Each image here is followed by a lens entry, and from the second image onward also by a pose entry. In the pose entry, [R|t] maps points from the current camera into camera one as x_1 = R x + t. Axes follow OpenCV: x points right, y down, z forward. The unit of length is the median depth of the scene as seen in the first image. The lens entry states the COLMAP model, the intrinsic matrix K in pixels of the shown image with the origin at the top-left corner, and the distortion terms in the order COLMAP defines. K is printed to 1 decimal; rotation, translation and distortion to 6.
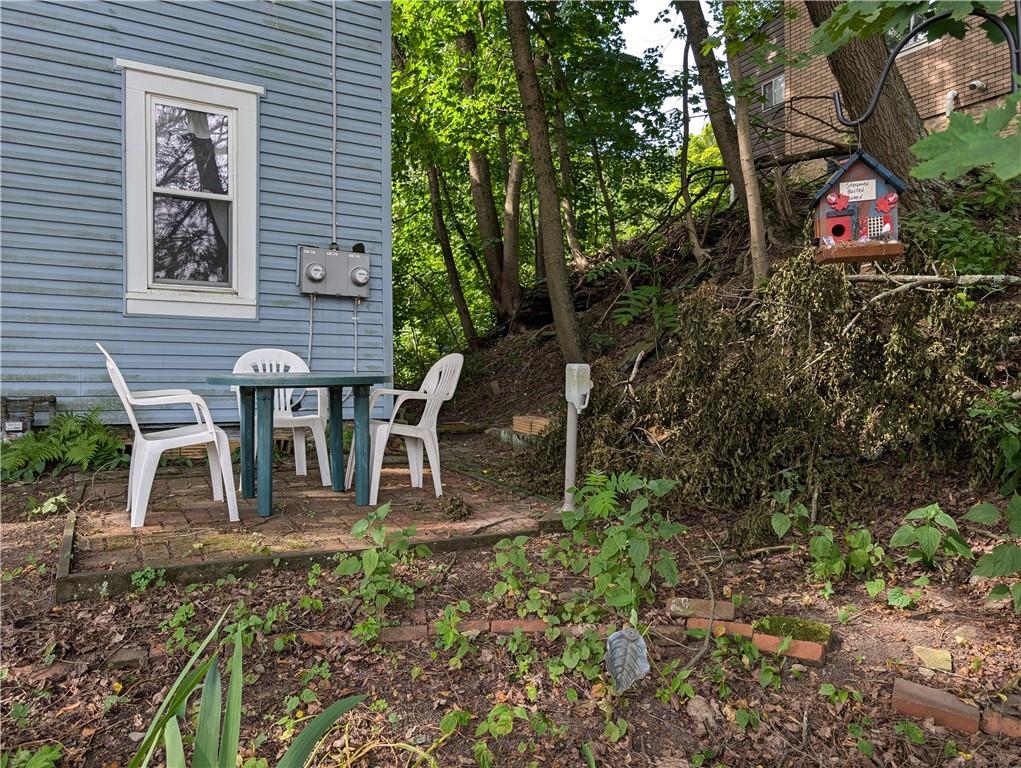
lens RADIAL K [[737.9, 0, 507.2], [0, 737.9, 385.4], [0, 0, 1]] dist [0.019106, -0.017803]
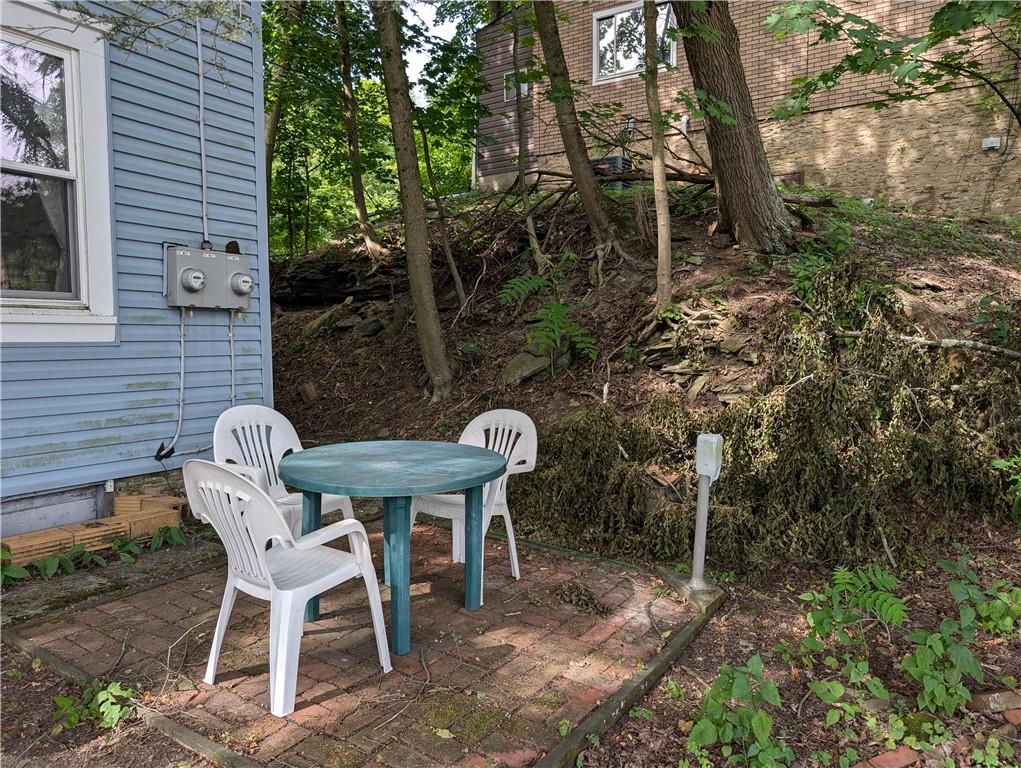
lens RADIAL K [[737.9, 0, 510.2], [0, 737.9, 382.4], [0, 0, 1]] dist [0.019106, -0.017803]
pose [[0.884153, -0.034489, 0.465923, -0.328723], [0.007276, 0.998167, 0.060080, -0.088891], [-0.467141, -0.049730, 0.882783, 0.147269]]
